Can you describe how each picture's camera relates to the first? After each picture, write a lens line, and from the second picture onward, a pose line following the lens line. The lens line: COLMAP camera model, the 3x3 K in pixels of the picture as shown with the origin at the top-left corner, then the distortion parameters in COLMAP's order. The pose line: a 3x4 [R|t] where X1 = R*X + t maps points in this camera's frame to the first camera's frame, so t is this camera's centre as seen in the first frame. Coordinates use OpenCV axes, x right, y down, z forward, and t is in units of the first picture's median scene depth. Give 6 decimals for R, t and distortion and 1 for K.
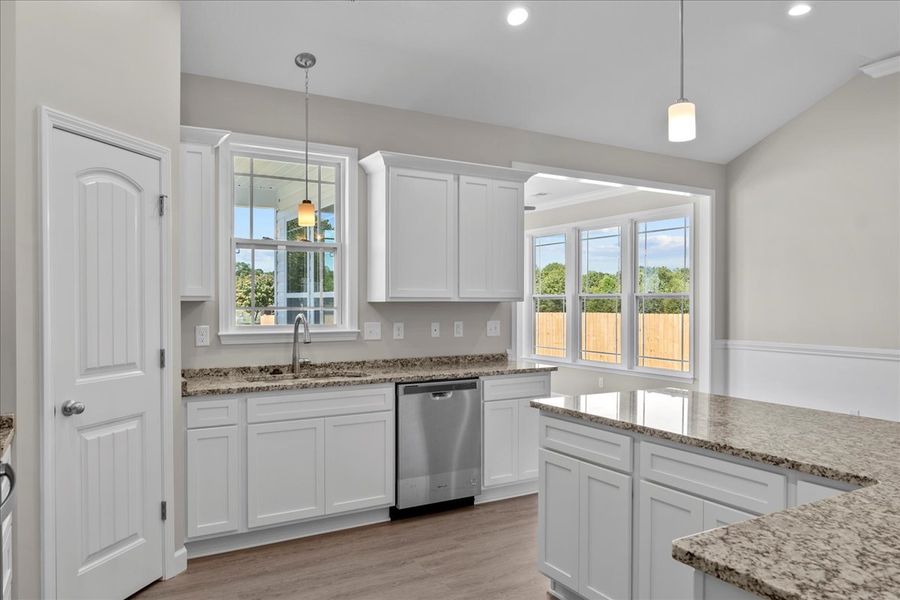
lens RADIAL K [[633.8, 0, 451.1], [0, 633.8, 304.0], [0, 0, 1]] dist [-0.004973, -0.000237]
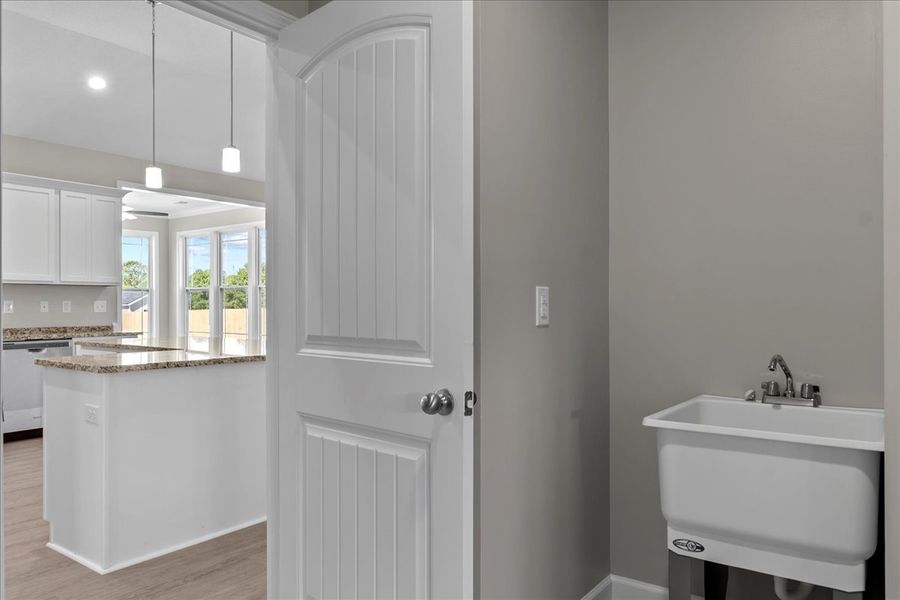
lens RADIAL K [[633.8, 0, 451.1], [0, 633.8, 304.0], [0, 0, 1]] dist [-0.004973, -0.000237]
pose [[0.918571, -0.003495, 0.395242, 0.266357], [0.005056, 0.999983, -0.002908, 0.050279], [-0.395225, 0.004670, 0.918573, -0.607822]]
